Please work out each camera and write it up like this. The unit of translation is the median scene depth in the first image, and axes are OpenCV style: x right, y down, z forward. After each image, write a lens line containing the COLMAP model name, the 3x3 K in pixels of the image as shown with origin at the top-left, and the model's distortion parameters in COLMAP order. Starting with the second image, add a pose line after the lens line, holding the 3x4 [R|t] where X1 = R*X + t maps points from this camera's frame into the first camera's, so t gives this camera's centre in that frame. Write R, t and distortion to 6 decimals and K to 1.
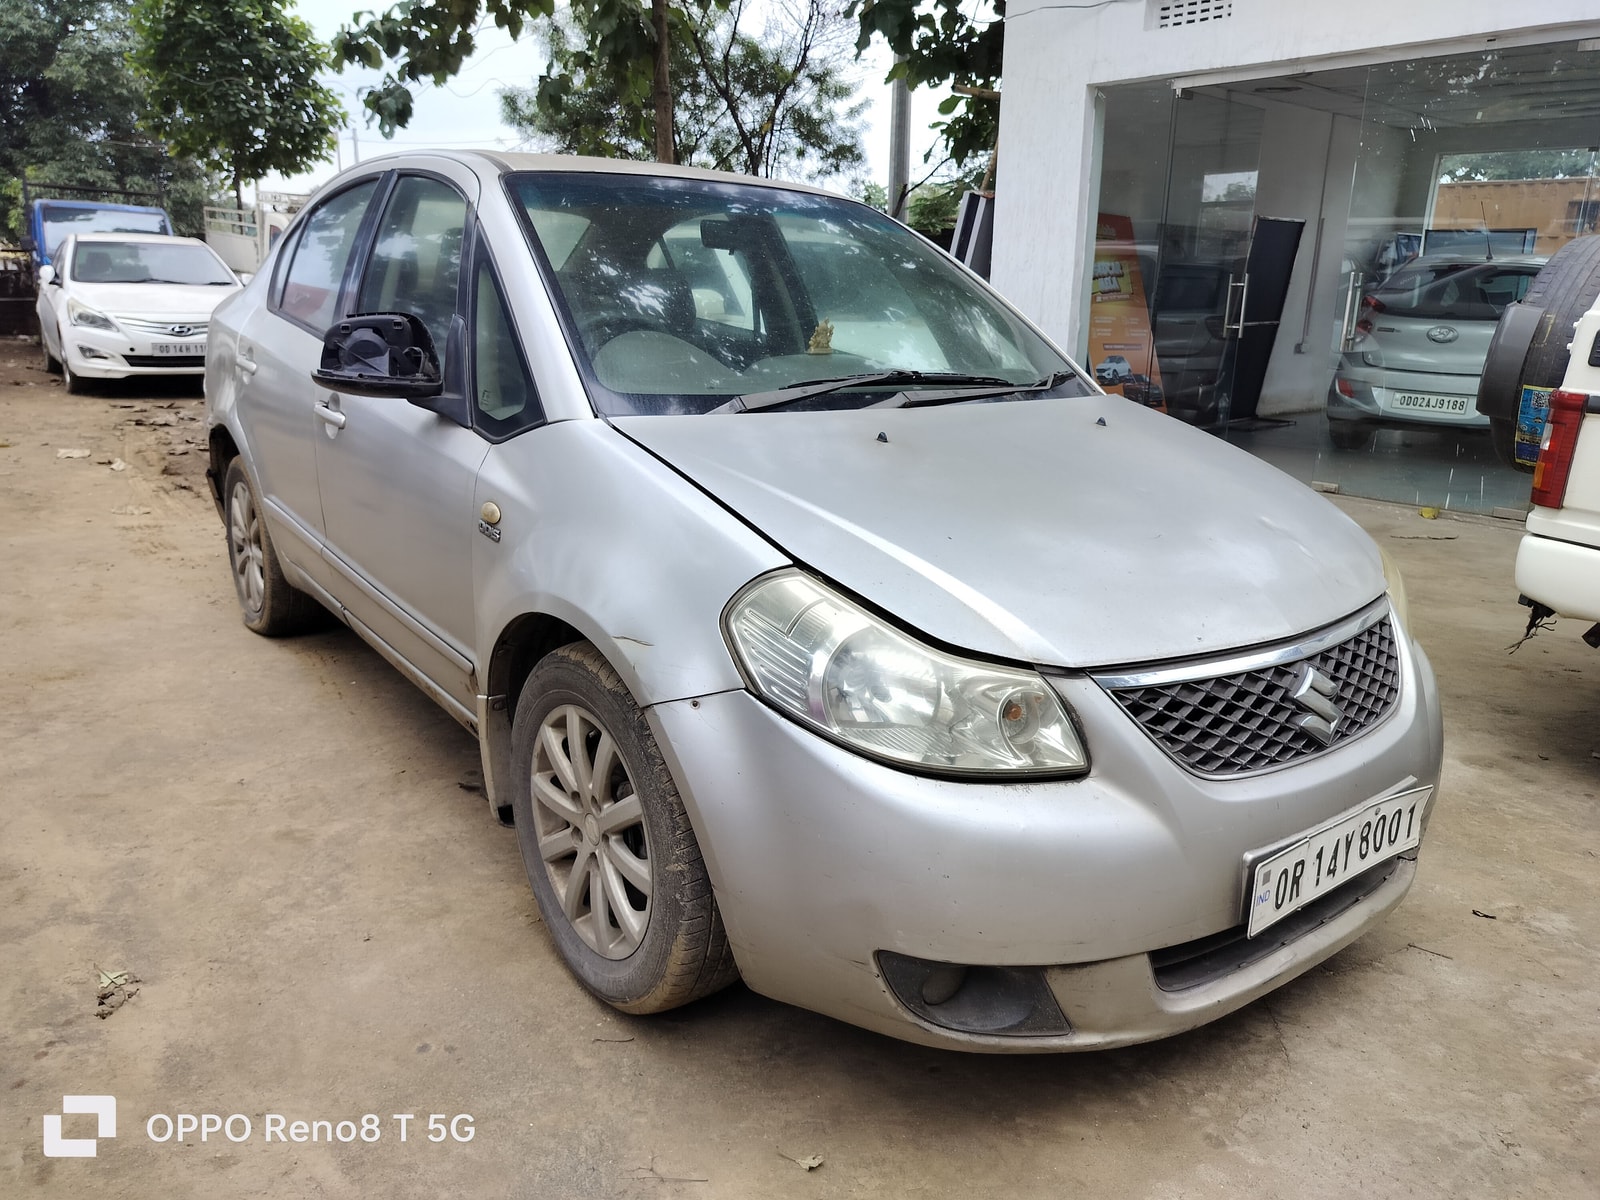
lens RADIAL K [[1173.9, 0, 787.8], [0, 1173.9, 594.7], [0, 0, 1]] dist [-0.003570, 0.008755]
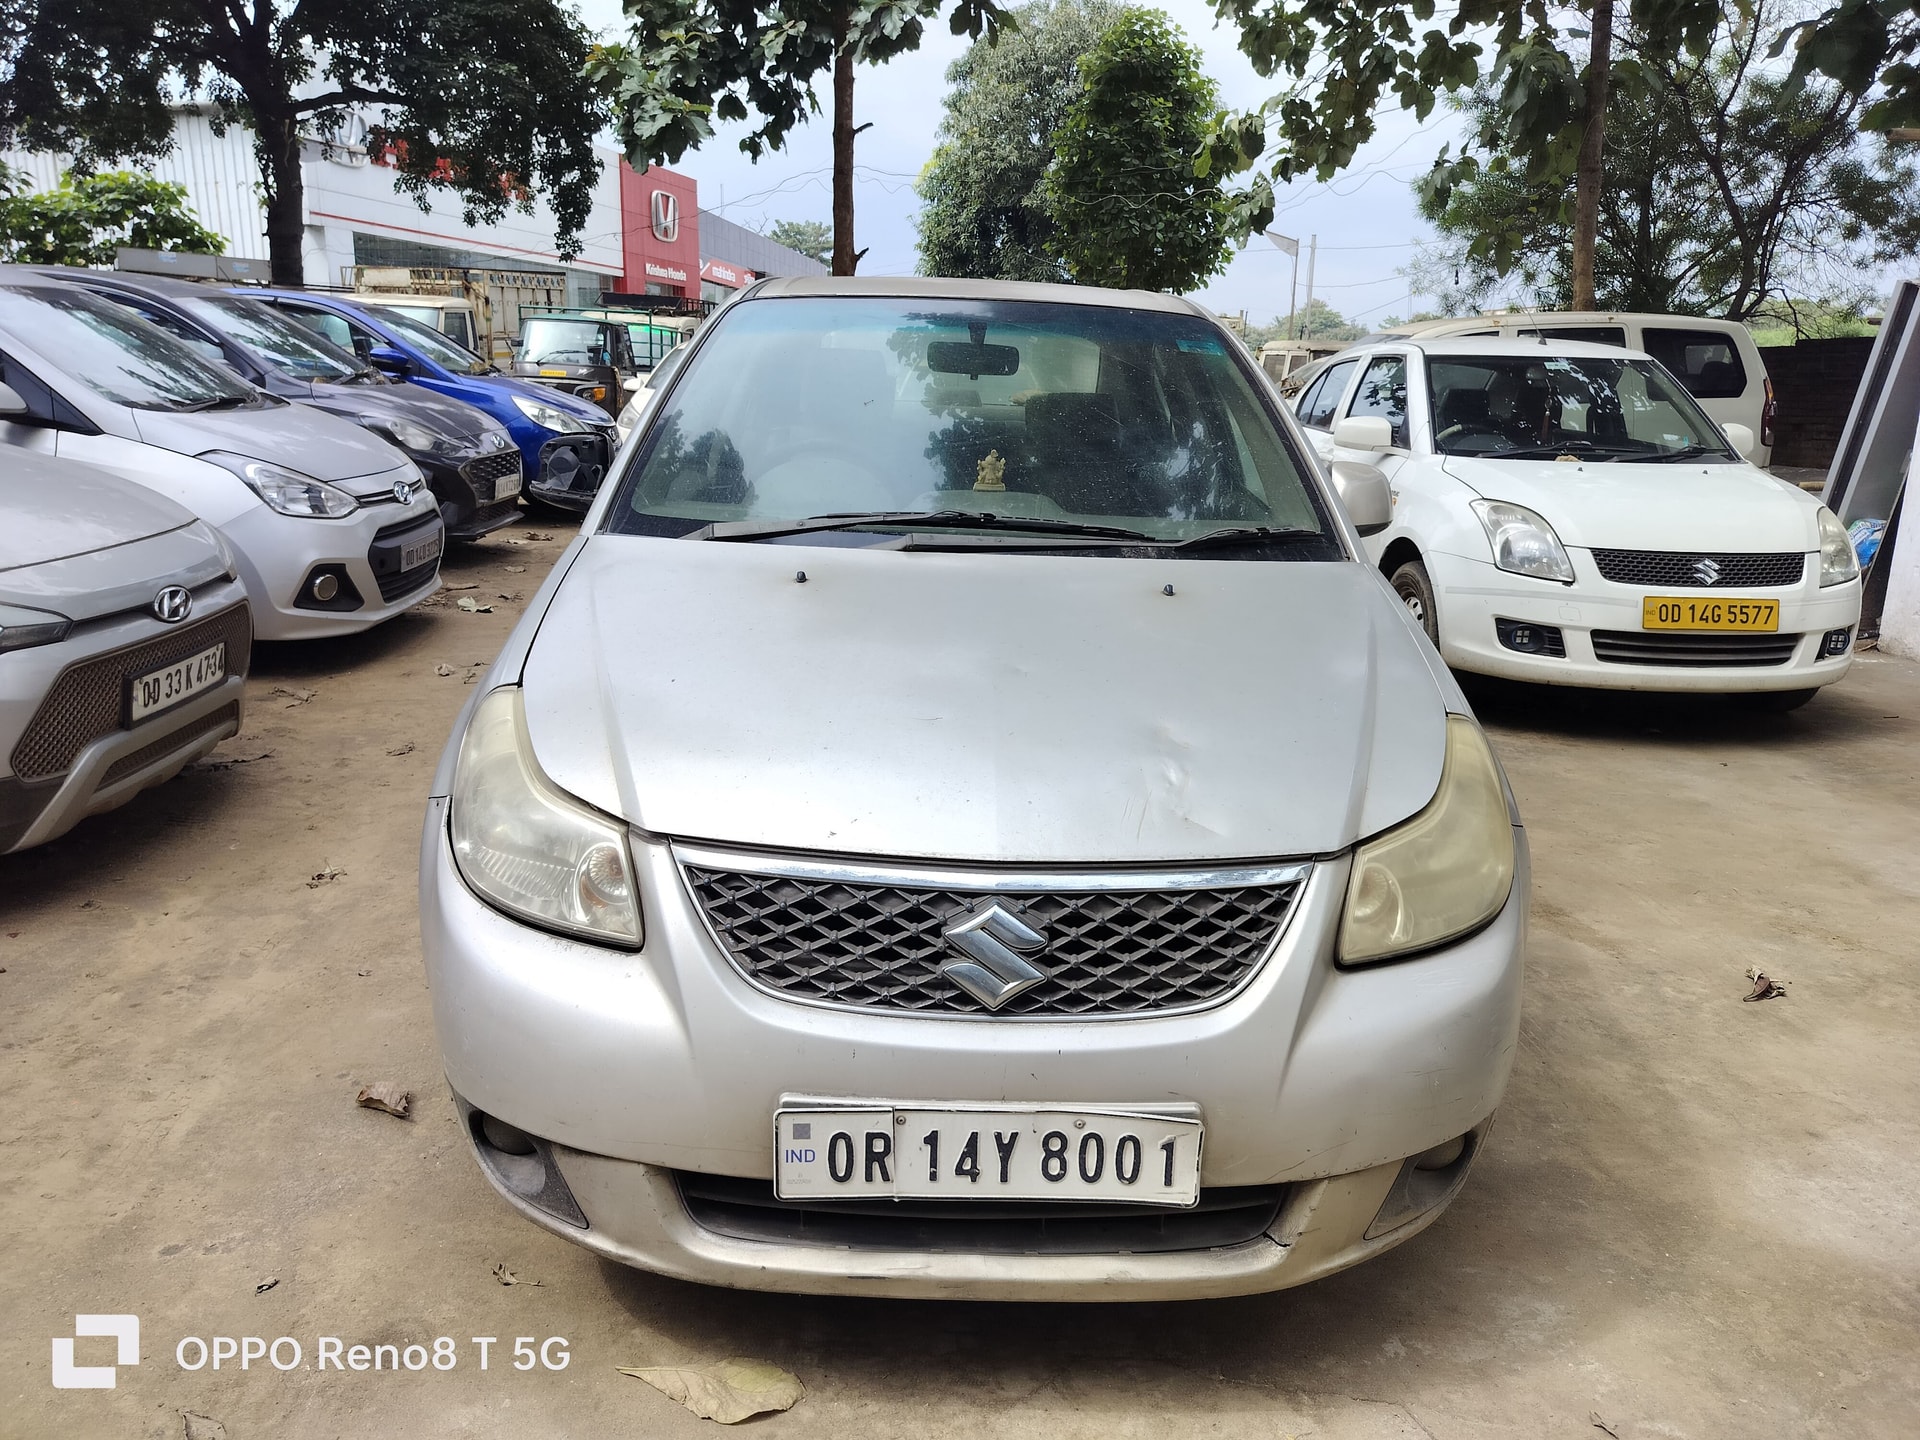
lens RADIAL K [[1408.6, 0, 965.5], [0, 1408.6, 727.5], [0, 0, 1]] dist [-0.003570, 0.008755]
pose [[0.801192, 0.140316, -0.581723, 0.892741], [-0.162170, 0.986654, 0.014636, -0.060159], [0.576014, 0.082611, 0.813255, 0.211273]]
